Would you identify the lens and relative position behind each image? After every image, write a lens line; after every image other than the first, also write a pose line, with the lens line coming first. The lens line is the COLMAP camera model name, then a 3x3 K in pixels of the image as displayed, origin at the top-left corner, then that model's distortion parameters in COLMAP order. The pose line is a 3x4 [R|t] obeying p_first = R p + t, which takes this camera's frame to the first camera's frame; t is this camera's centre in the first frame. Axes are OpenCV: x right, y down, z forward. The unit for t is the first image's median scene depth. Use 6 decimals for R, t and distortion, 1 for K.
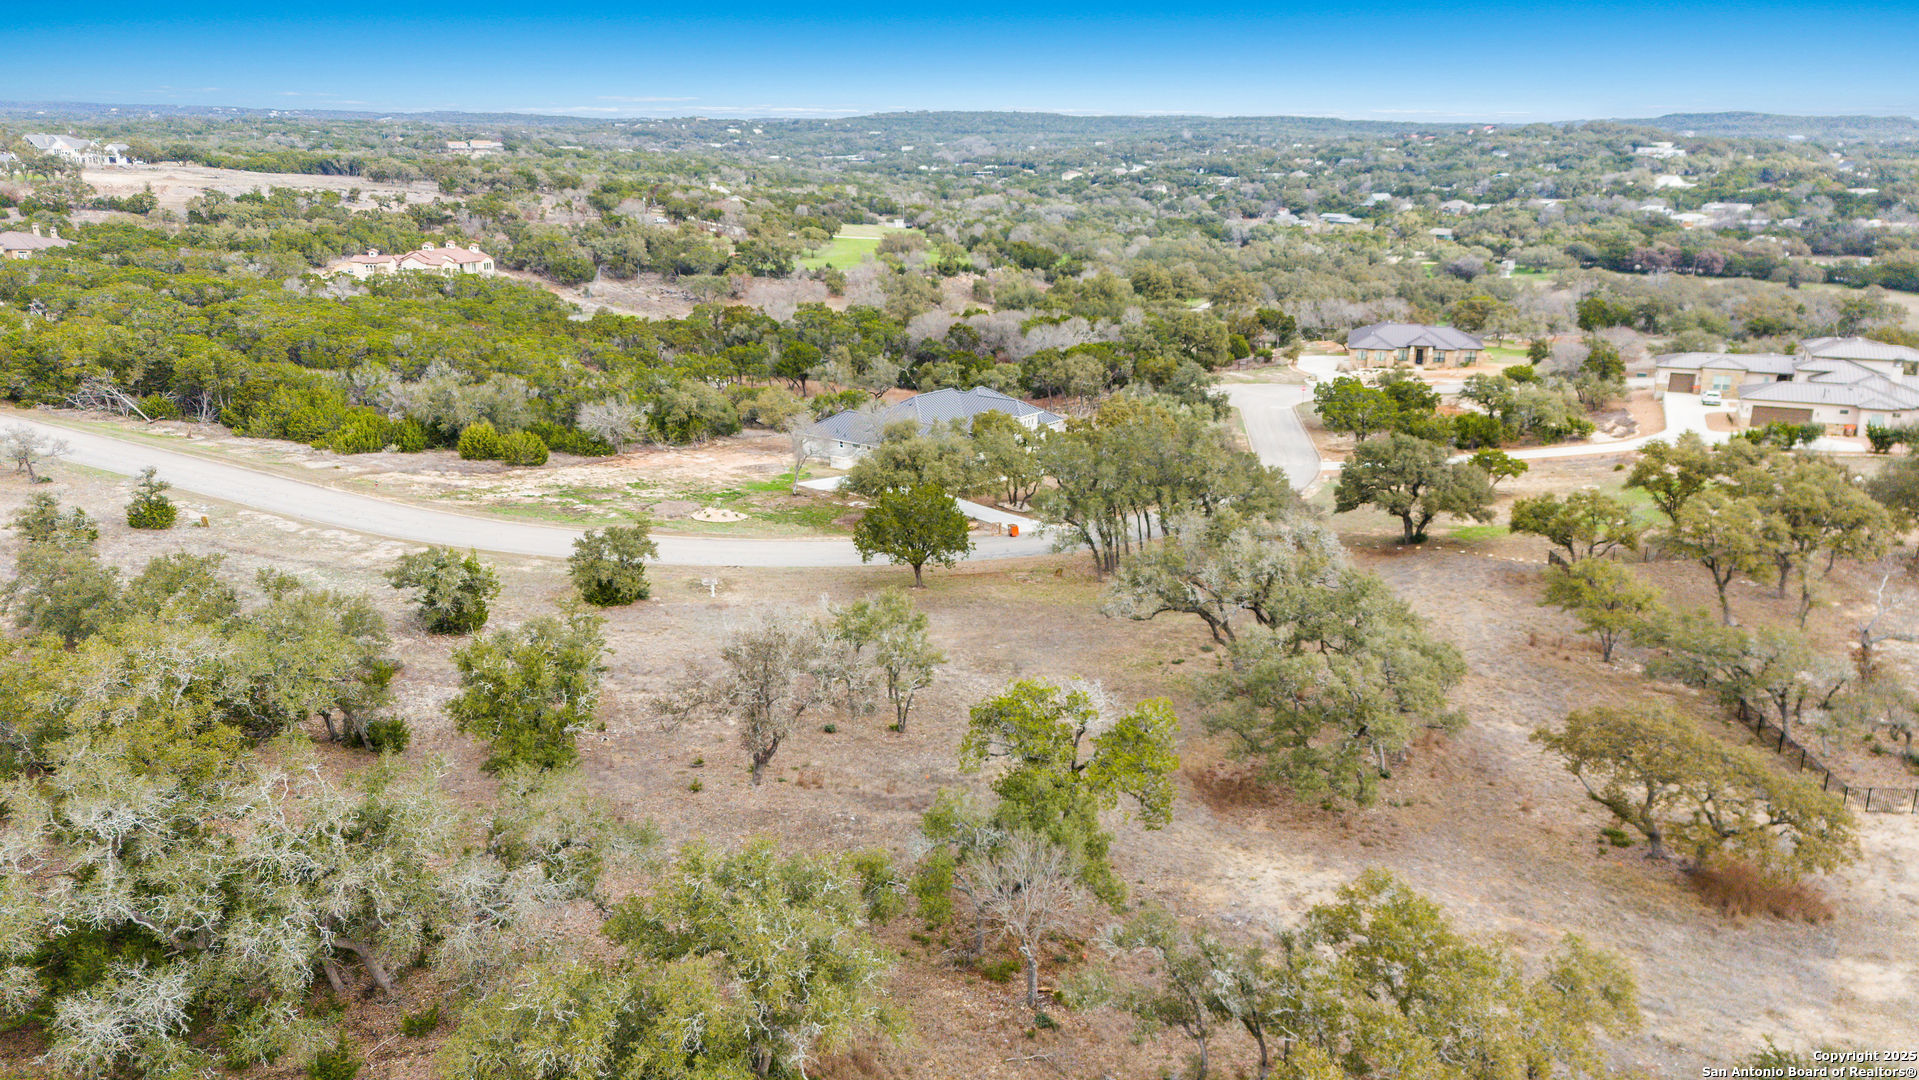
lens RADIAL K [[1395.0, 0, 959.5], [0, 1395.0, 540.0], [0, 0, 1]] dist [0.095224, -0.051829]
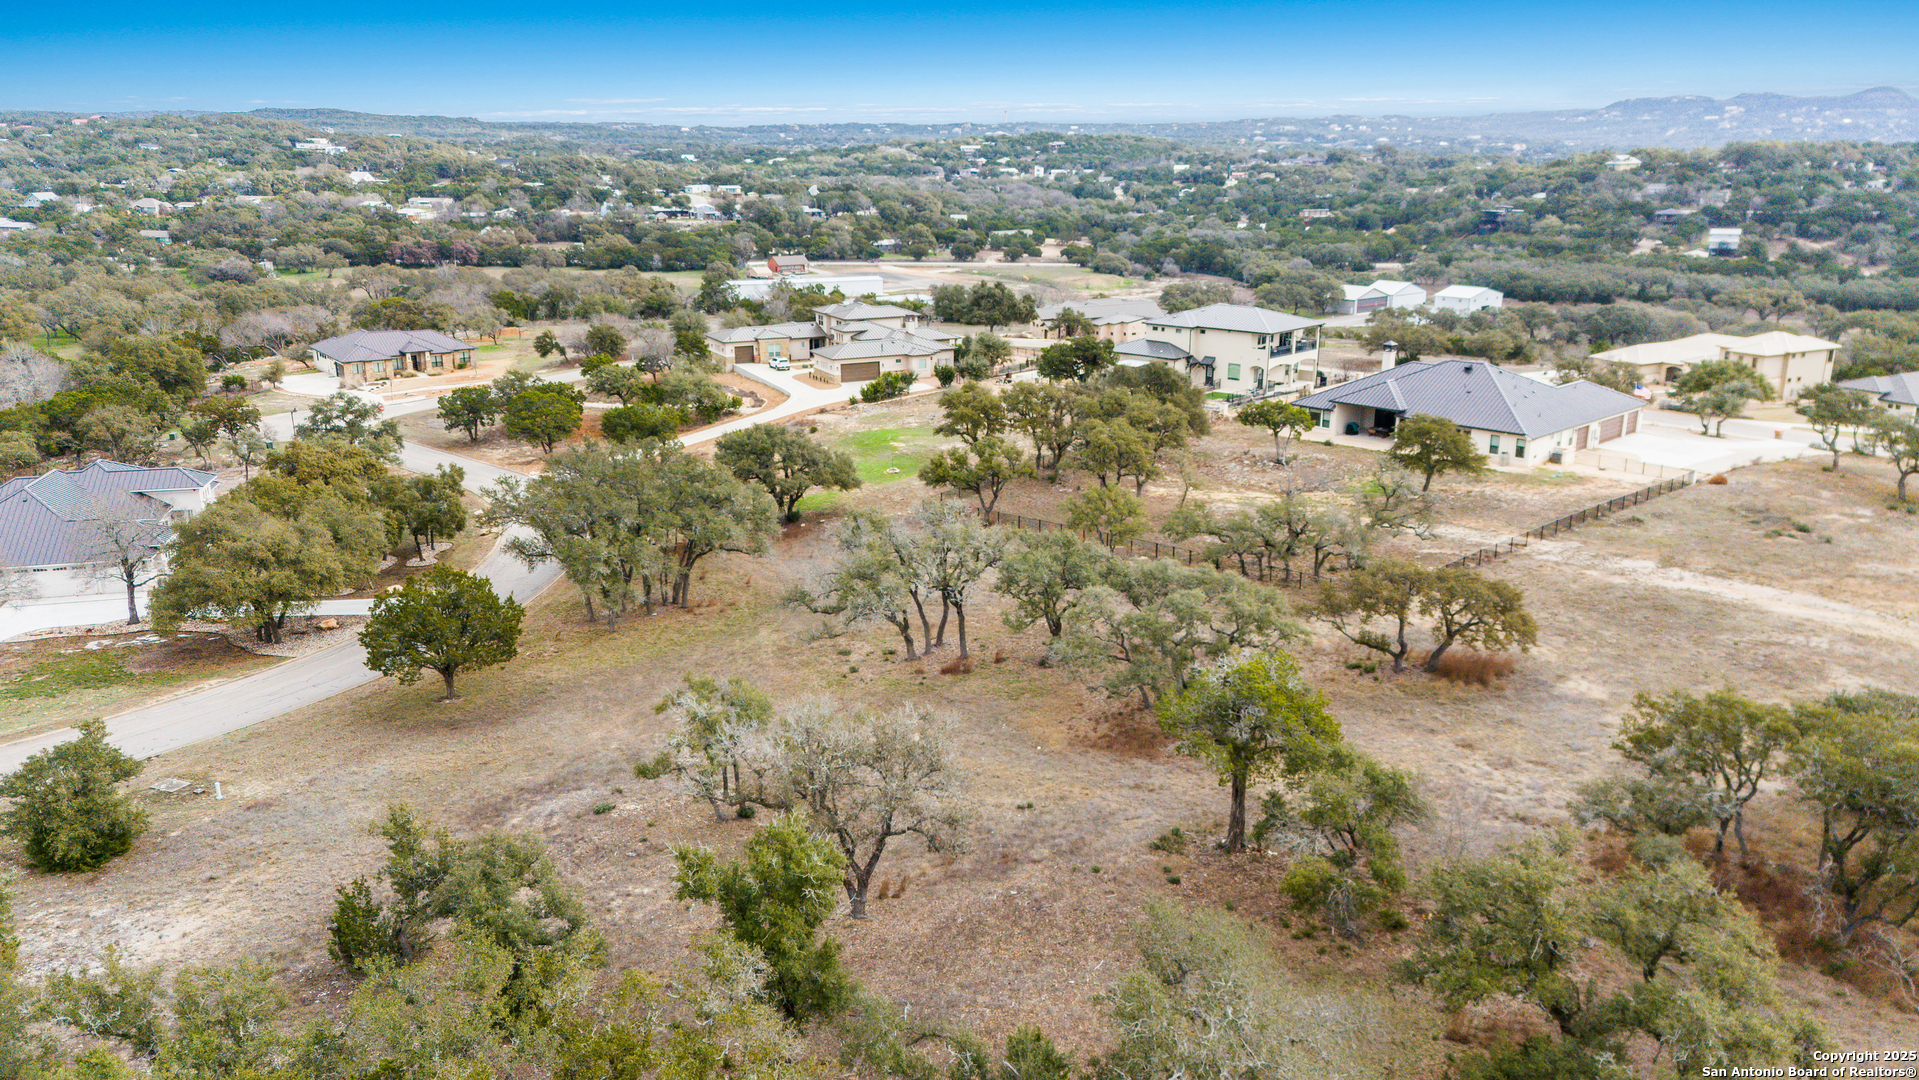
lens RADIAL K [[1395.0, 0, 959.5], [0, 1395.0, 540.0], [0, 0, 1]] dist [0.095224, -0.051829]
pose [[0.620964, -0.223866, 0.751191, -0.114072], [0.221219, 0.969442, 0.106040, -0.020060], [-0.751975, 0.100331, 0.651512, 0.064166]]
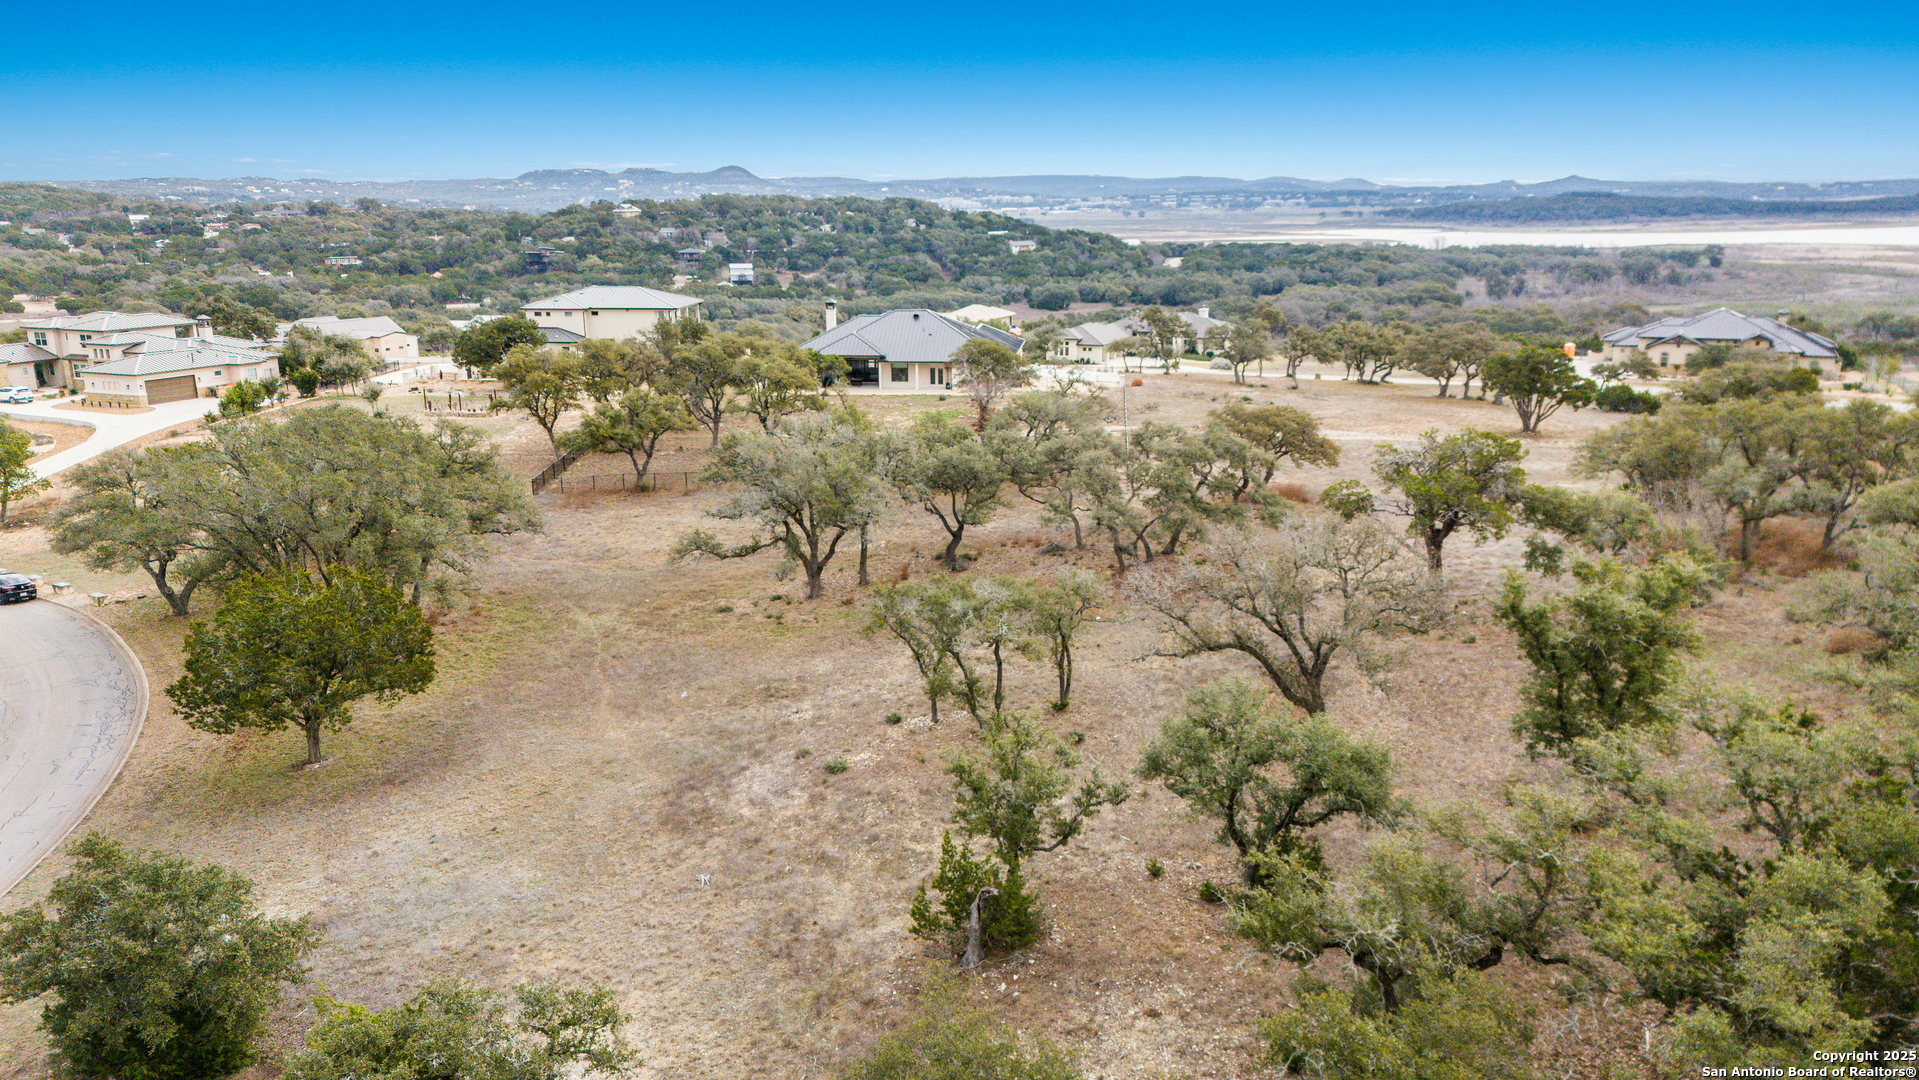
lens RADIAL K [[1380.2, 0, 959.5], [0, 1380.2, 540.0], [0, 0, 1]] dist [0.100517, -0.063740]
pose [[-0.024740, -0.248702, 0.968264, -0.141235], [0.282729, 0.927278, 0.245398, -0.028123], [-0.958881, 0.279828, 0.047374, 0.179589]]
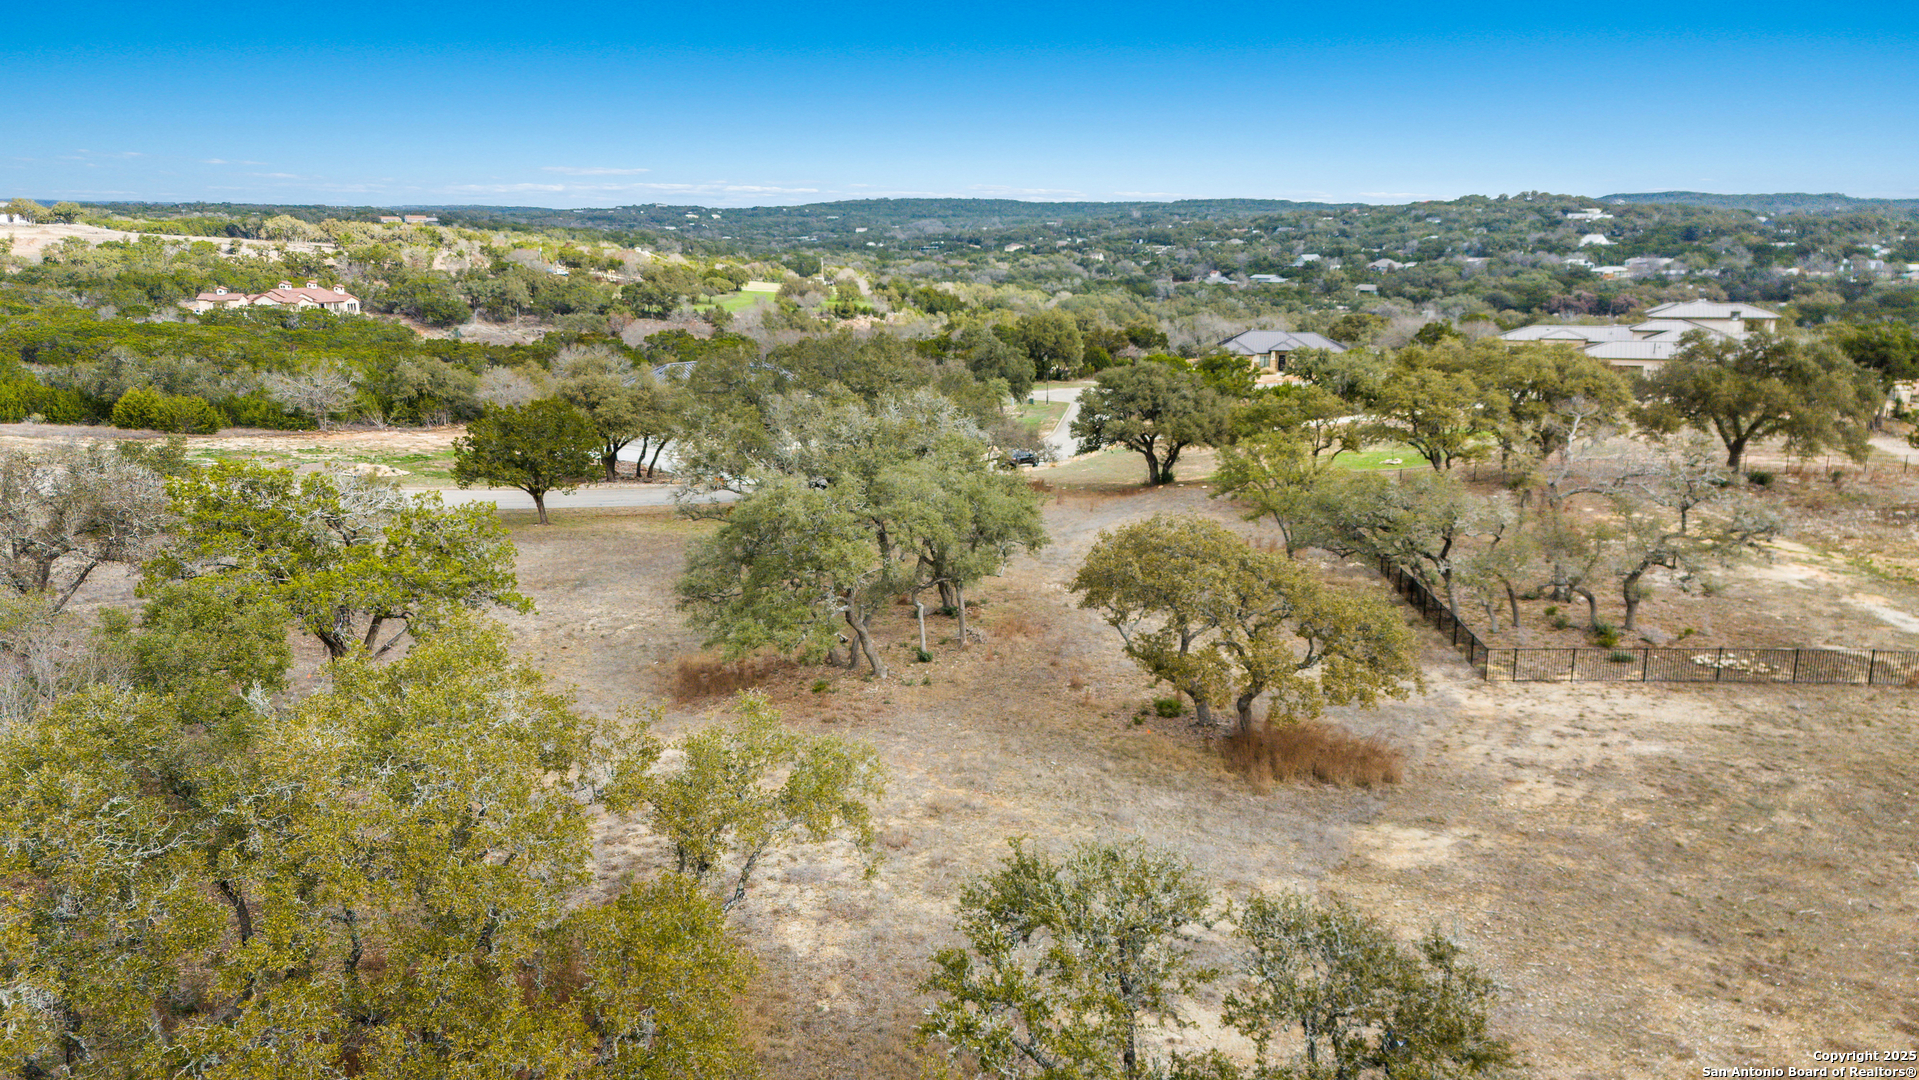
lens RADIAL K [[1392.9, 0, 959.5], [0, 1392.9, 540.0], [0, 0, 1]] dist [0.110648, -0.066726]
pose [[0.999743, -0.012116, 0.019165, 0.052806], [0.013259, 0.998069, -0.060685, 0.025533], [-0.018393, 0.060924, 0.997973, 0.040938]]
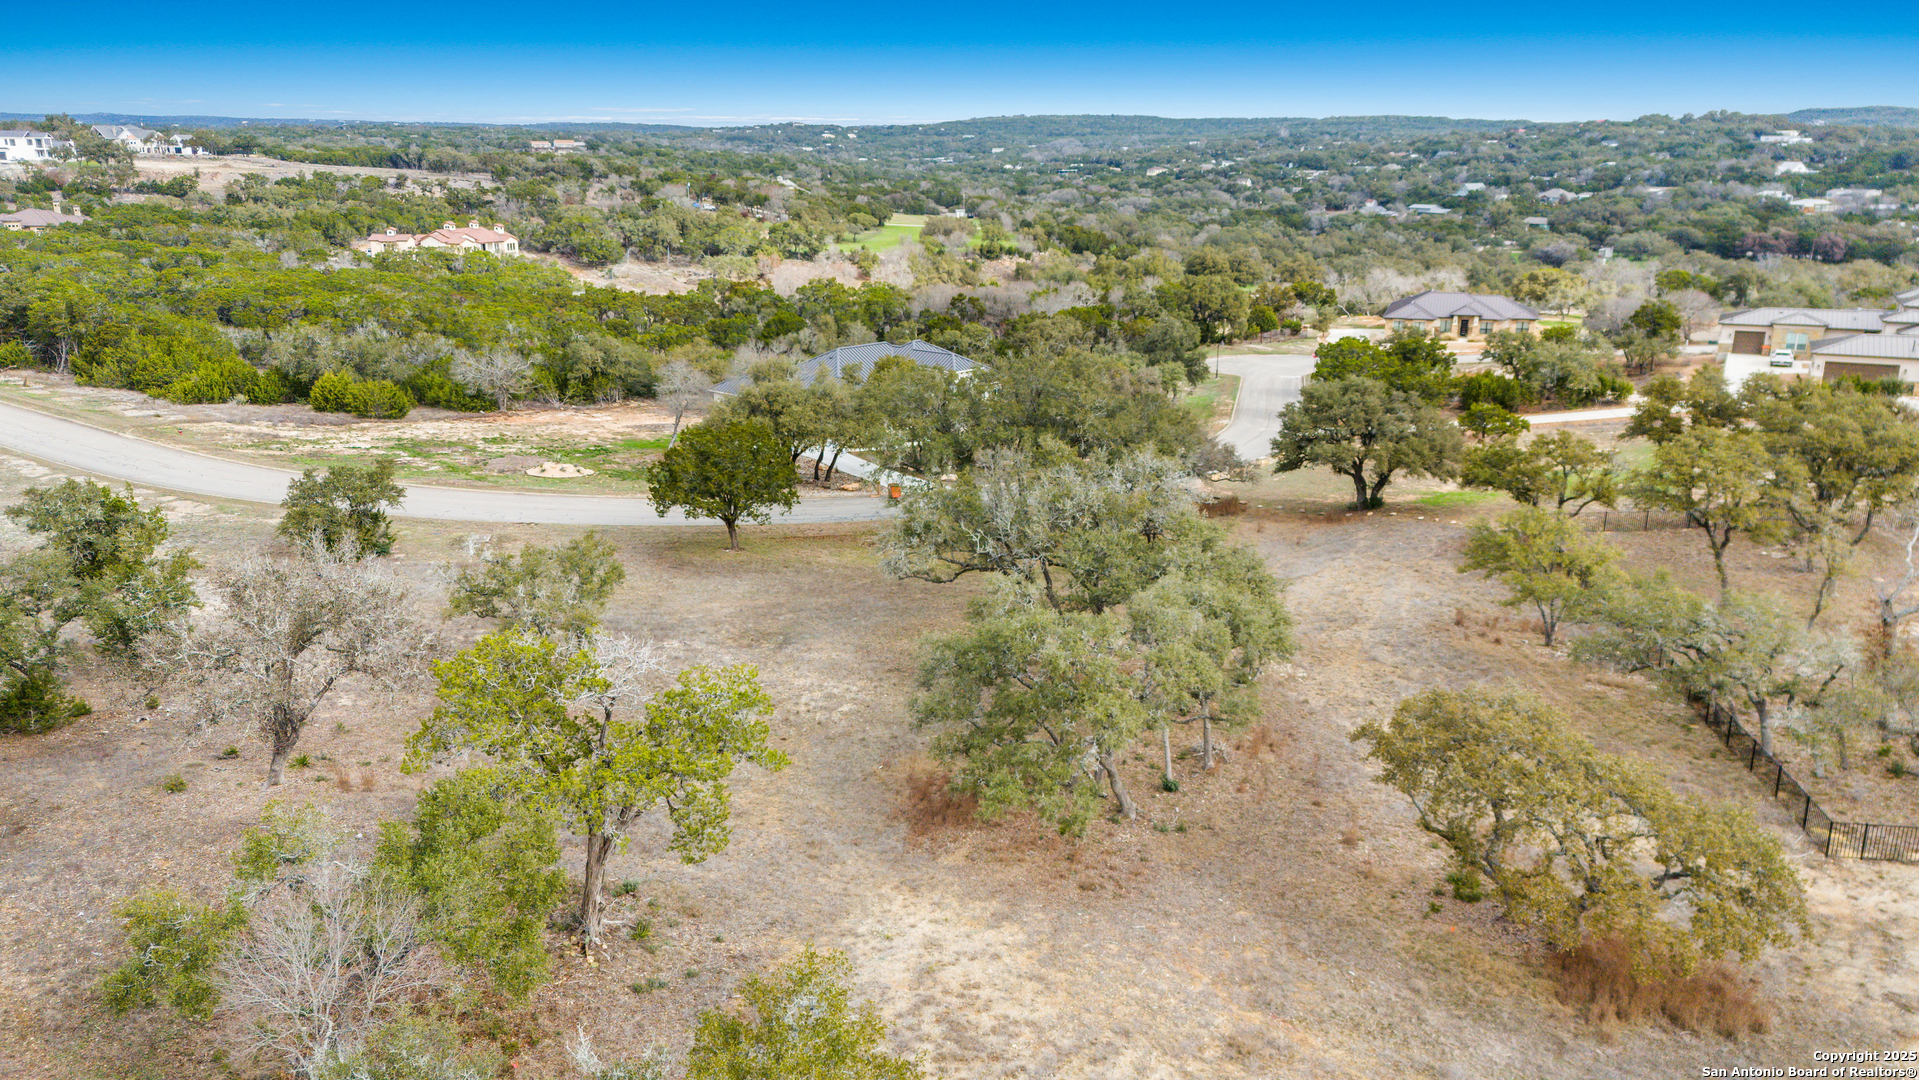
lens RADIAL K [[1395.0, 0, 959.5], [0, 1395.0, 540.0], [0, 0, 1]] dist [0.095224, -0.051829]
pose [[0.997461, 0.013656, -0.069890, 0.041783], [-0.014033, 0.999890, -0.004896, 0.008012], [0.069815, 0.005865, 0.997543, 0.048997]]
